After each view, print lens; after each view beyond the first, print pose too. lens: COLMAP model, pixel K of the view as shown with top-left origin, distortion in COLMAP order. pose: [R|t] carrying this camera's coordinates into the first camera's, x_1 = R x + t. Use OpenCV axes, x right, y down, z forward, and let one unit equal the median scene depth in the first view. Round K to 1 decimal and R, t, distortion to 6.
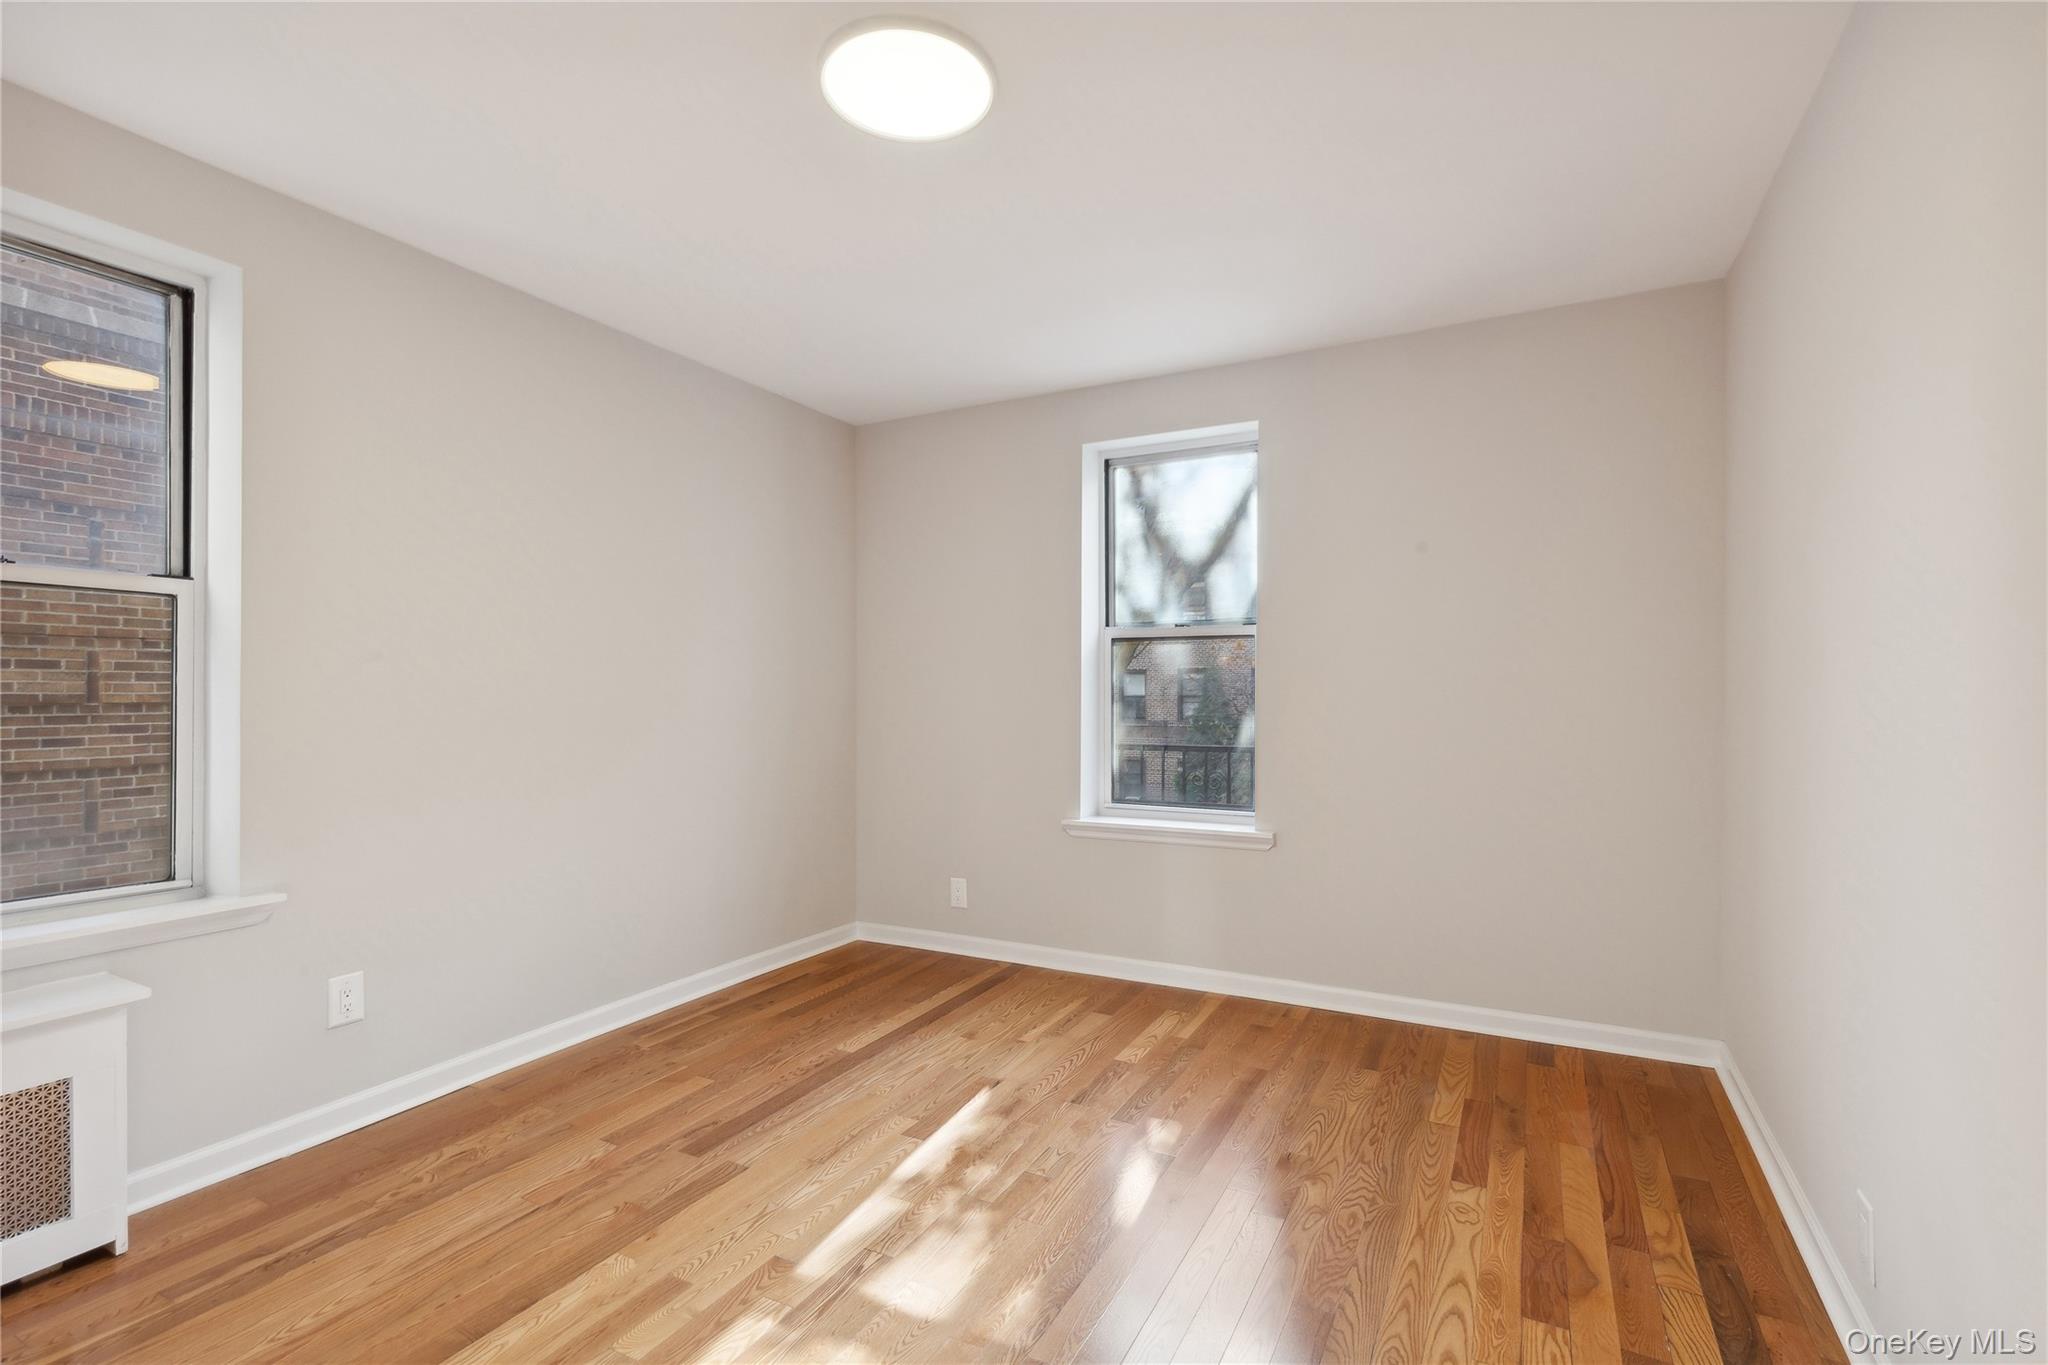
lens RADIAL K [[937.9, 0, 1036.2], [0, 937.9, 685.9], [0, 0, 1]] dist [0.004095, -0.000009]
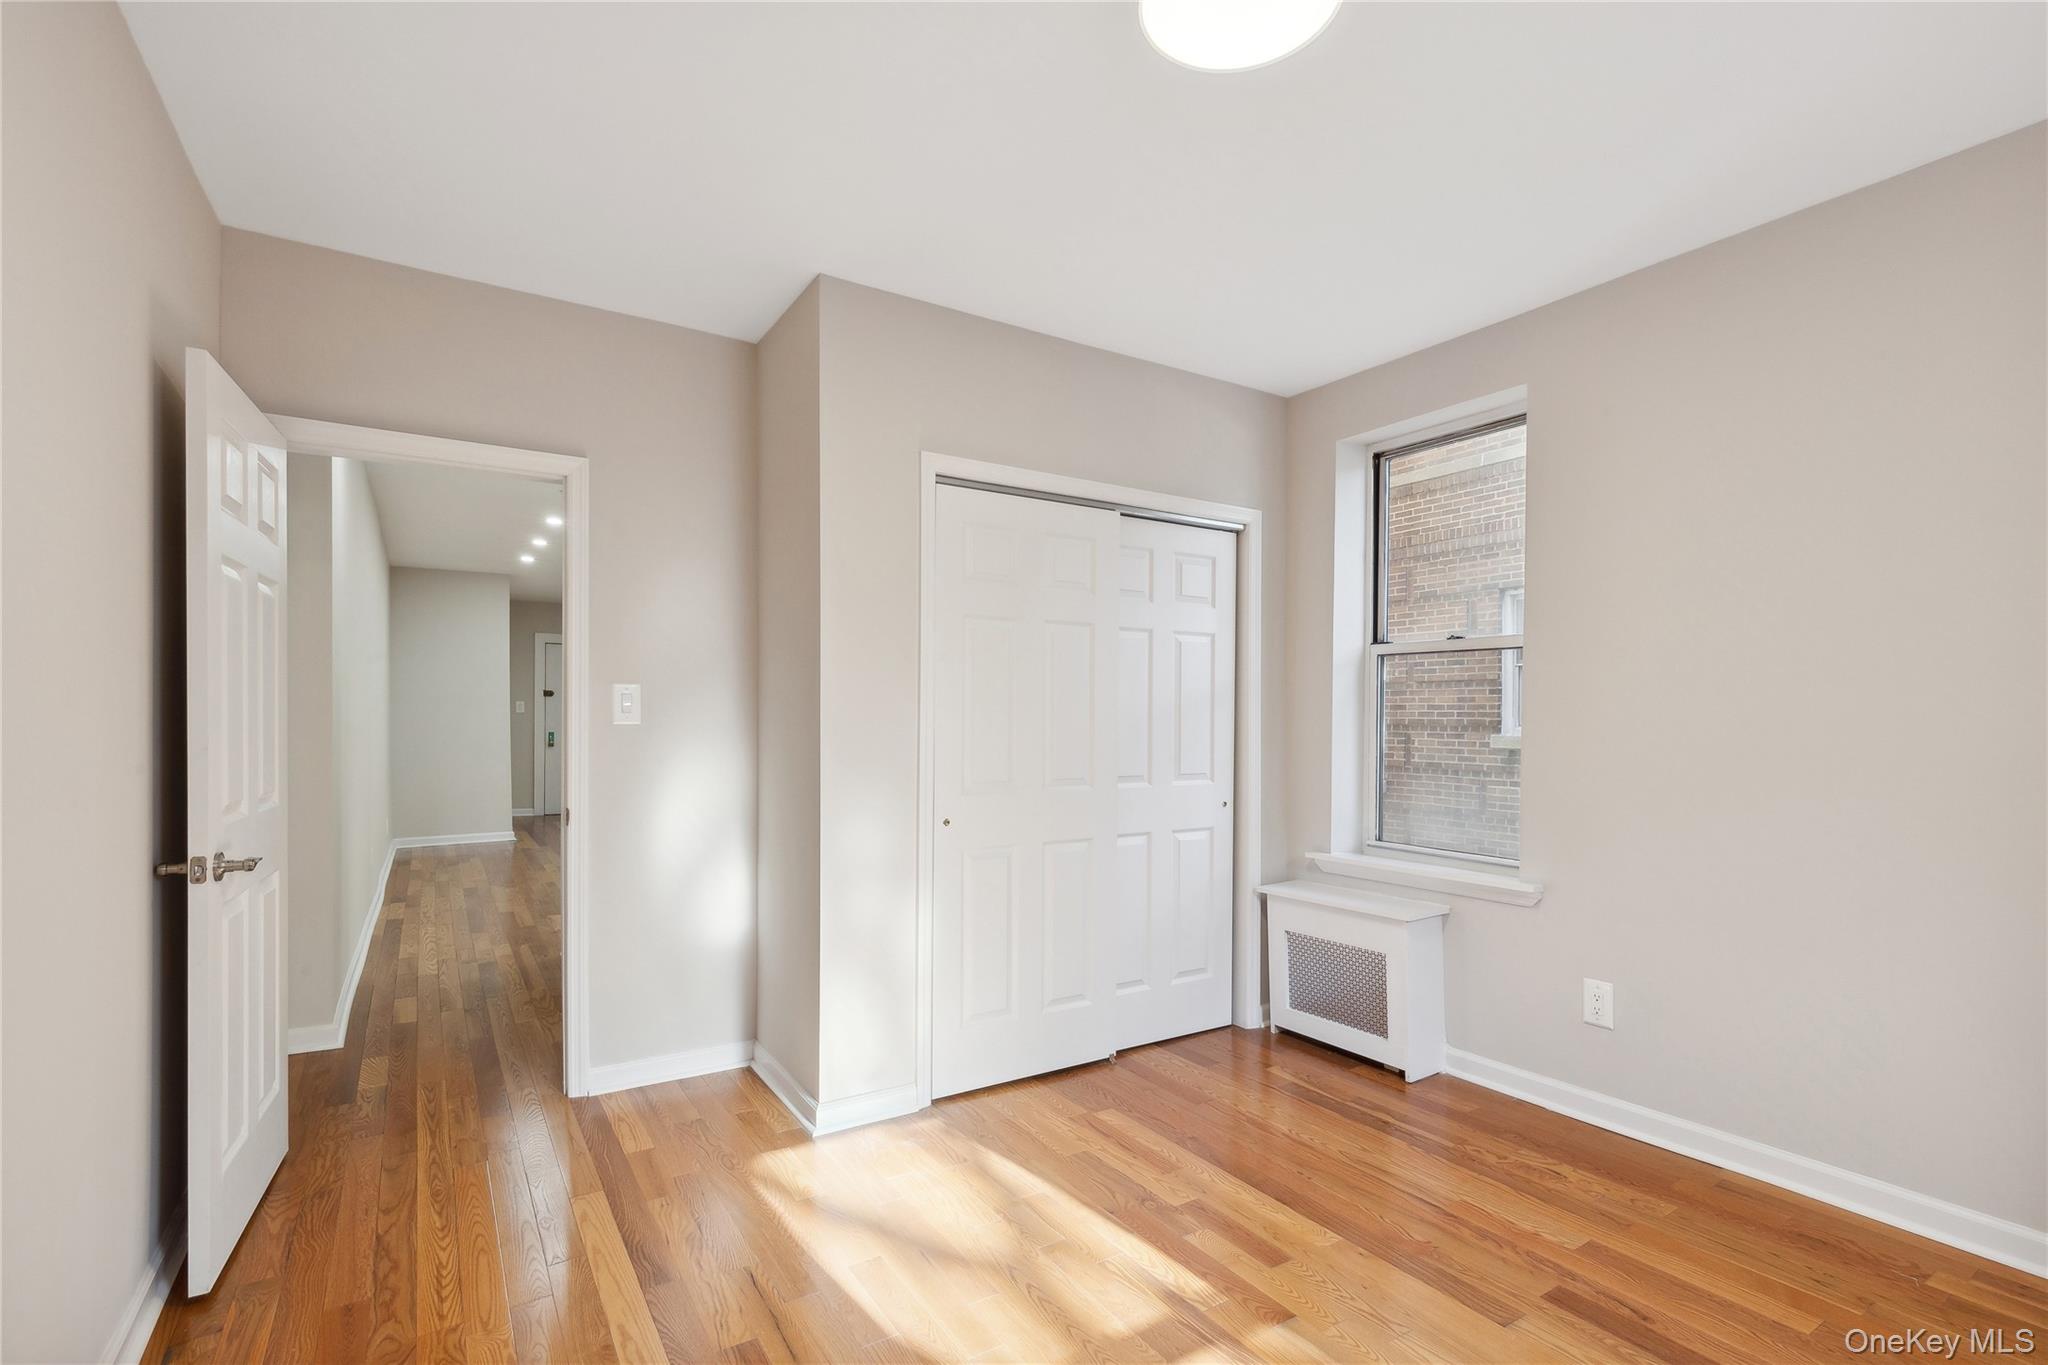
lens RADIAL K [[937.7, 0, 1025.3], [0, 937.7, 720.6], [0, 0, 1]] dist [0.000354, -0.000139]
pose [[-0.496123, 0.009860, -0.868197, 0.574946], [0.007372, 0.999947, 0.007144, -0.006884], [0.868221, -0.002856, -0.496169, 1.040097]]
